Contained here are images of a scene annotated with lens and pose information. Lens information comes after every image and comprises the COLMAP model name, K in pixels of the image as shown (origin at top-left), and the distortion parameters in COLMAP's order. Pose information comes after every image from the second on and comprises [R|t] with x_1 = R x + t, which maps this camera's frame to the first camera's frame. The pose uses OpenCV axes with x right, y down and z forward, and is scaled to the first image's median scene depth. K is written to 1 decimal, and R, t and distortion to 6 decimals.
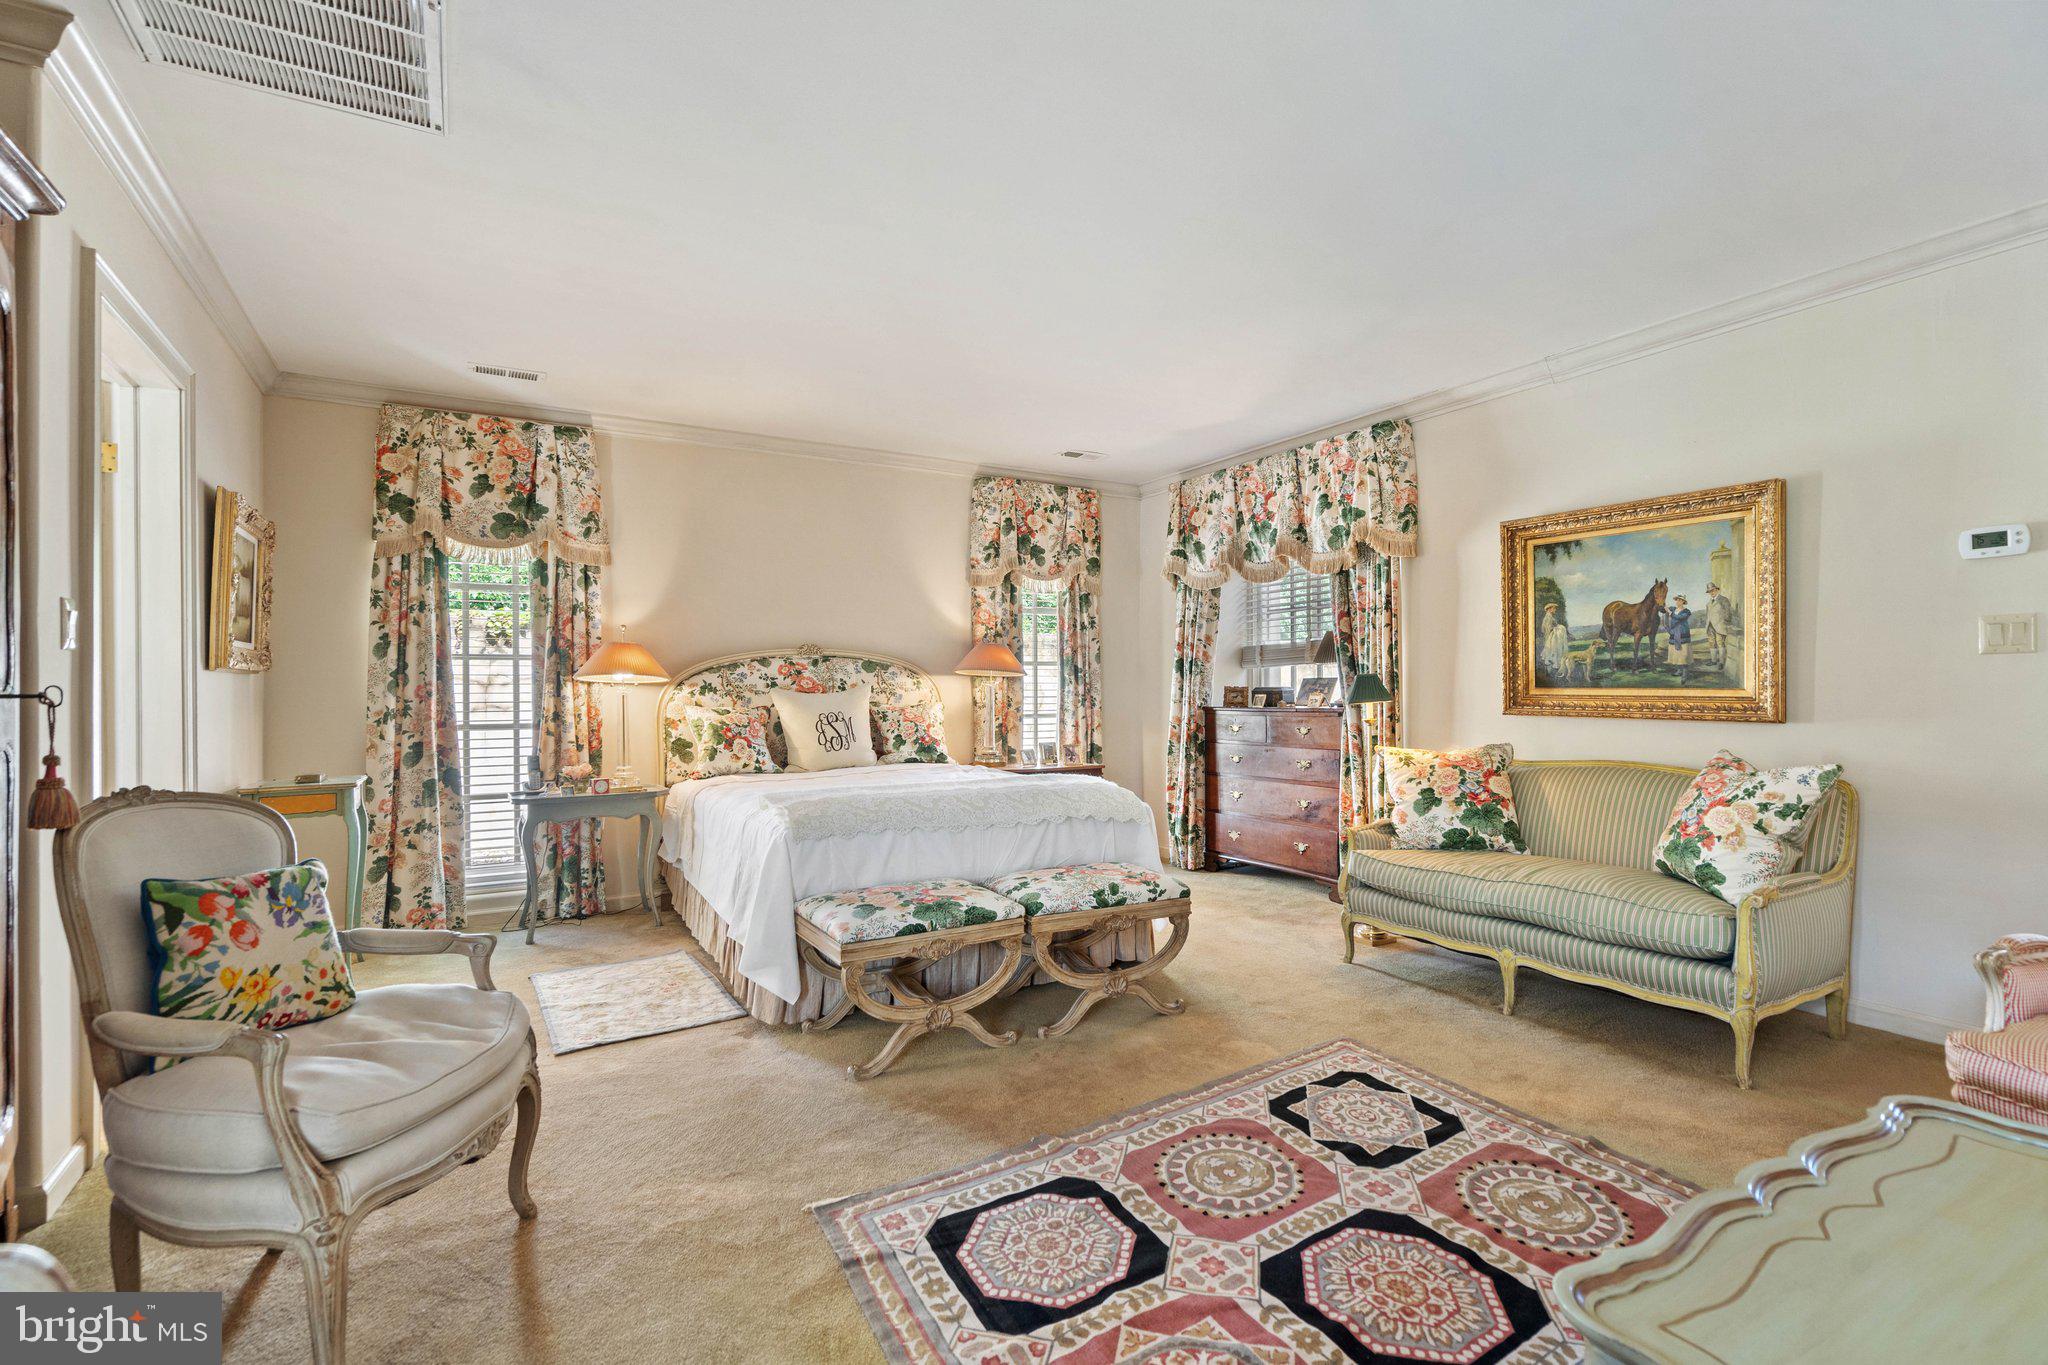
lens RADIAL K [[938.3, 0, 1022.0], [0, 938.3, 693.7], [0, 0, 1]] dist [-0.008301, -0.000578]
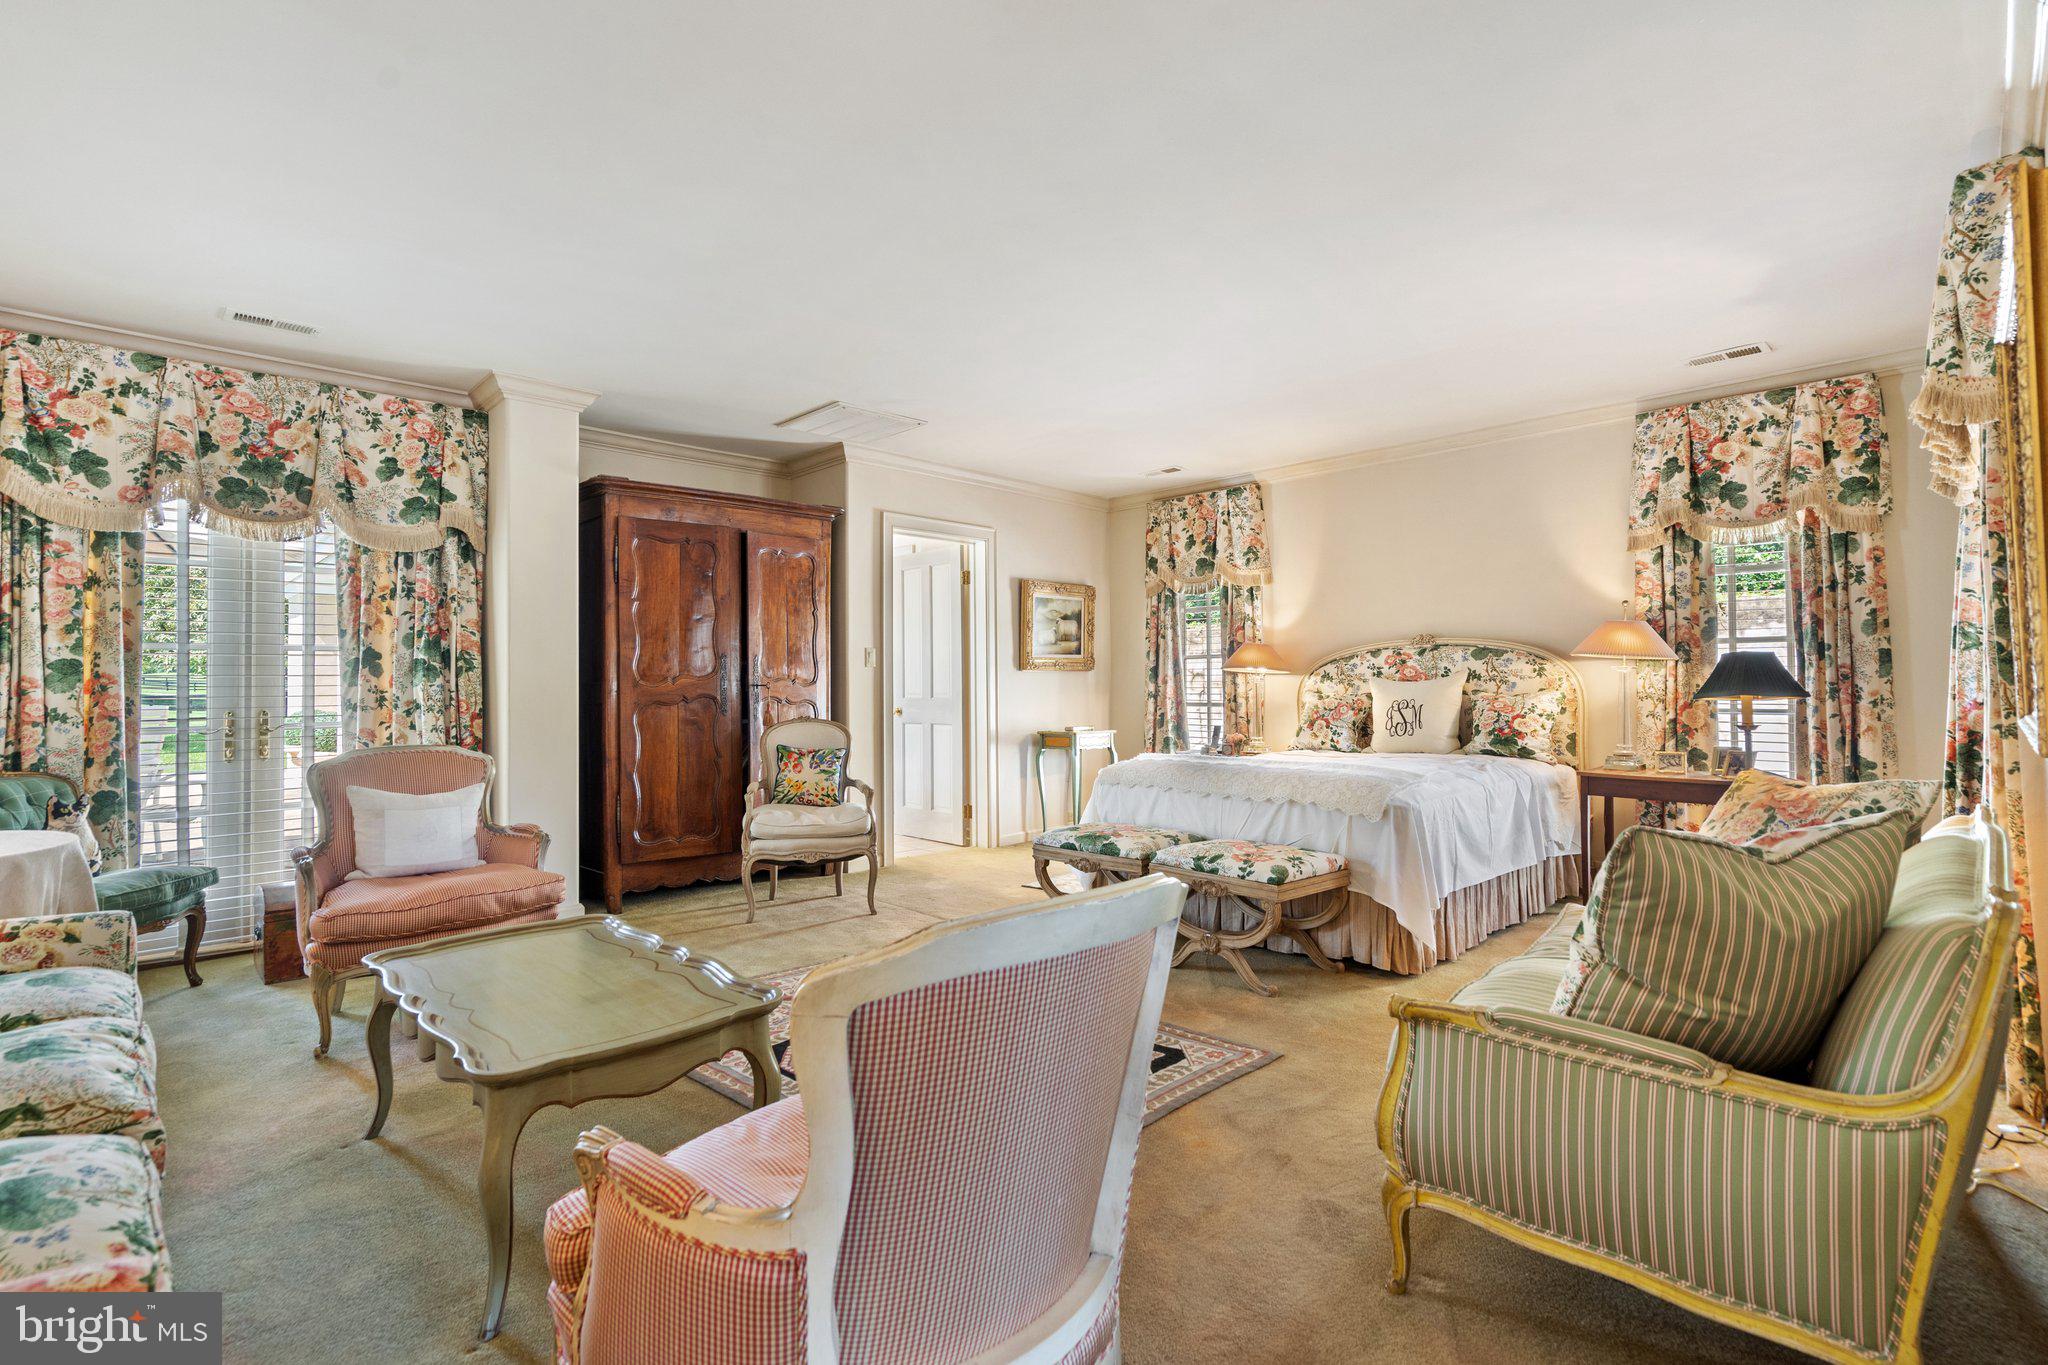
lens RADIAL K [[949.8, 0, 994.2], [0, 949.8, 672.2], [0, 0, 1]] dist [-0.005960, 0.000597]
pose [[0.228896, -0.007838, -0.973419, 0.763499], [0.004068, 0.999967, -0.007096, -0.005402], [0.973442, -0.002335, 0.228920, 0.322672]]
